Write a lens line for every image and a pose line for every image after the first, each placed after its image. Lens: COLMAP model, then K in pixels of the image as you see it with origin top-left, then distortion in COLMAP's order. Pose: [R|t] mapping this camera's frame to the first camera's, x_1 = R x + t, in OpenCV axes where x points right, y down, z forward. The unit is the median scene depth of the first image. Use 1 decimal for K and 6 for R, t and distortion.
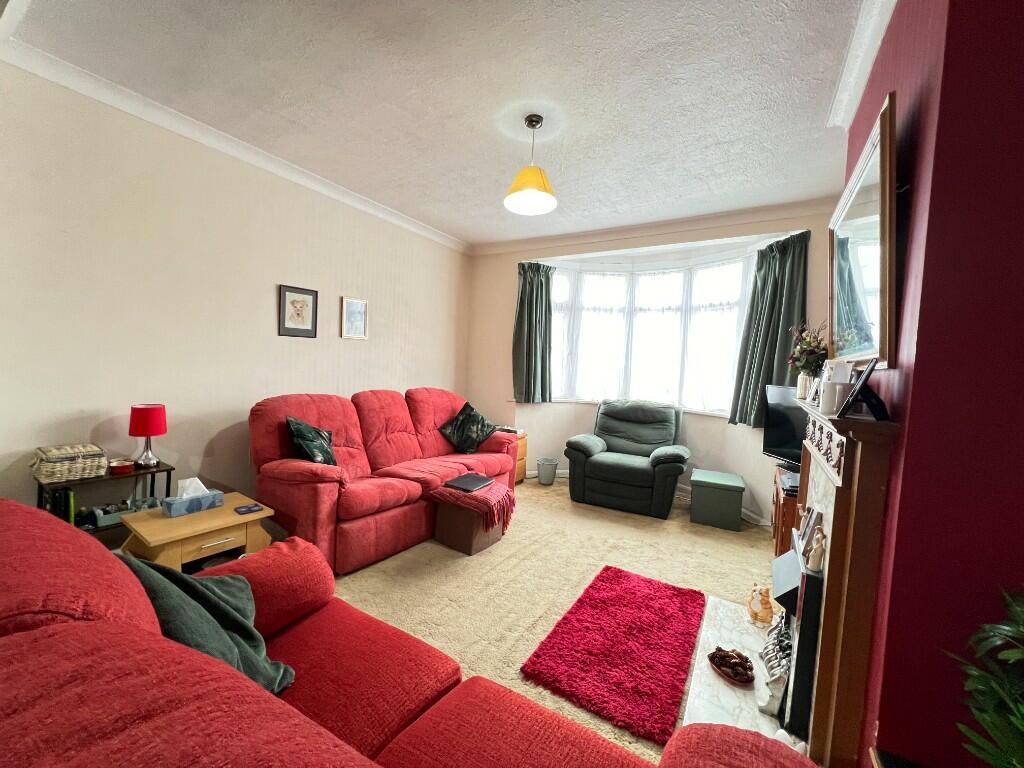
lens RADIAL K [[409.0, 0, 505.9], [0, 409.0, 383.7], [0, 0, 1]] dist [0.000933, 0.000054]
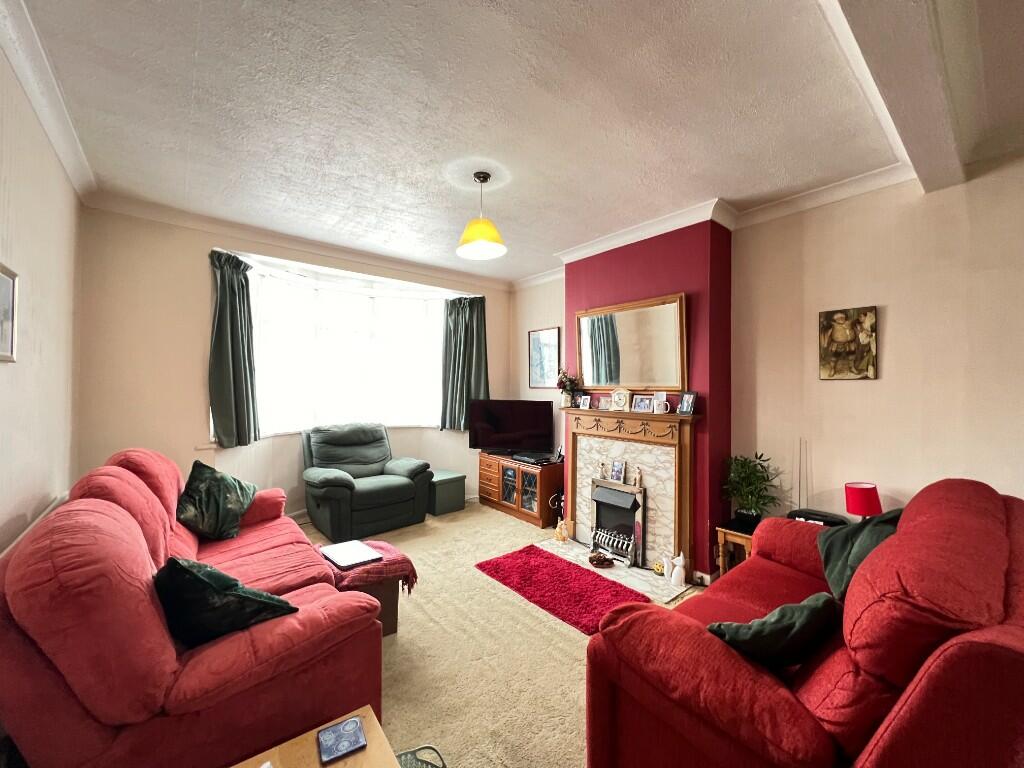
lens RADIAL K [[409.0, 0, 510.1], [0, 409.0, 386.3], [0, 0, 1]] dist [0.000933, 0.000054]
pose [[0.324445, -0.047250, 0.944724, -0.591542], [0.056413, 0.997940, 0.030538, -0.068314], [-0.944221, 0.043387, 0.326442, 0.374166]]
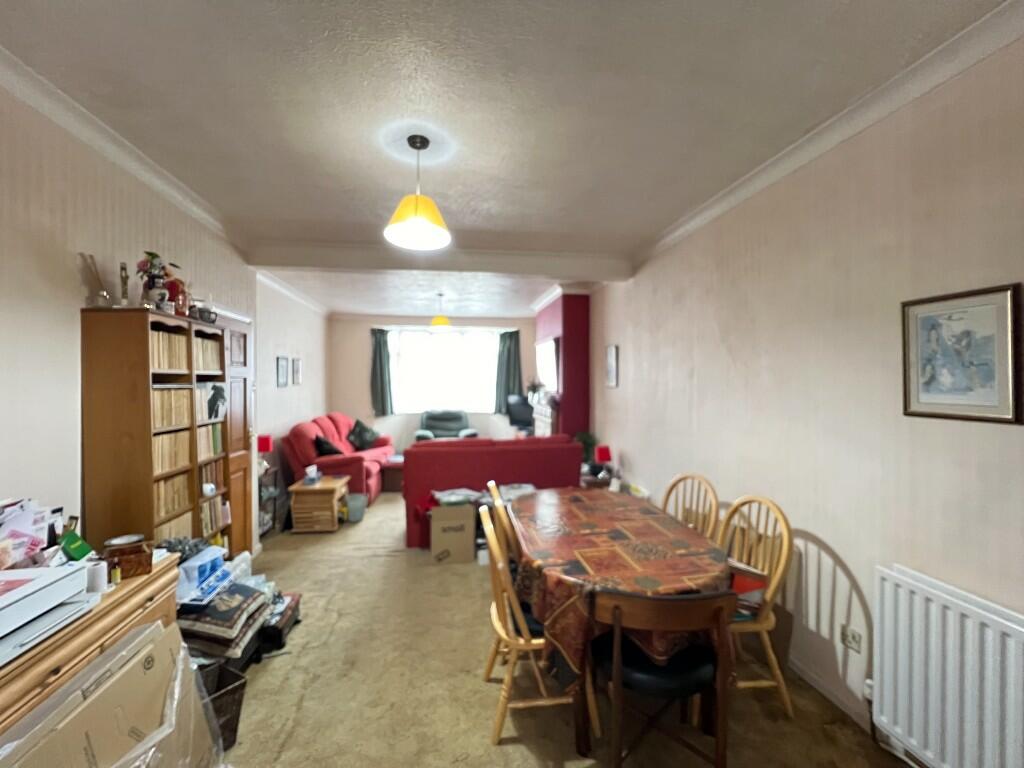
lens RADIAL K [[412.0, 0, 506.8], [0, 412.0, 385.3], [0, 0, 1]] dist [-0.000815, 0.000262]
pose [[0.756665, -0.057541, 0.651265, -0.771994], [0.067793, 0.997655, 0.009382, -0.069295], [-0.650278, 0.037052, 0.758792, -0.661508]]
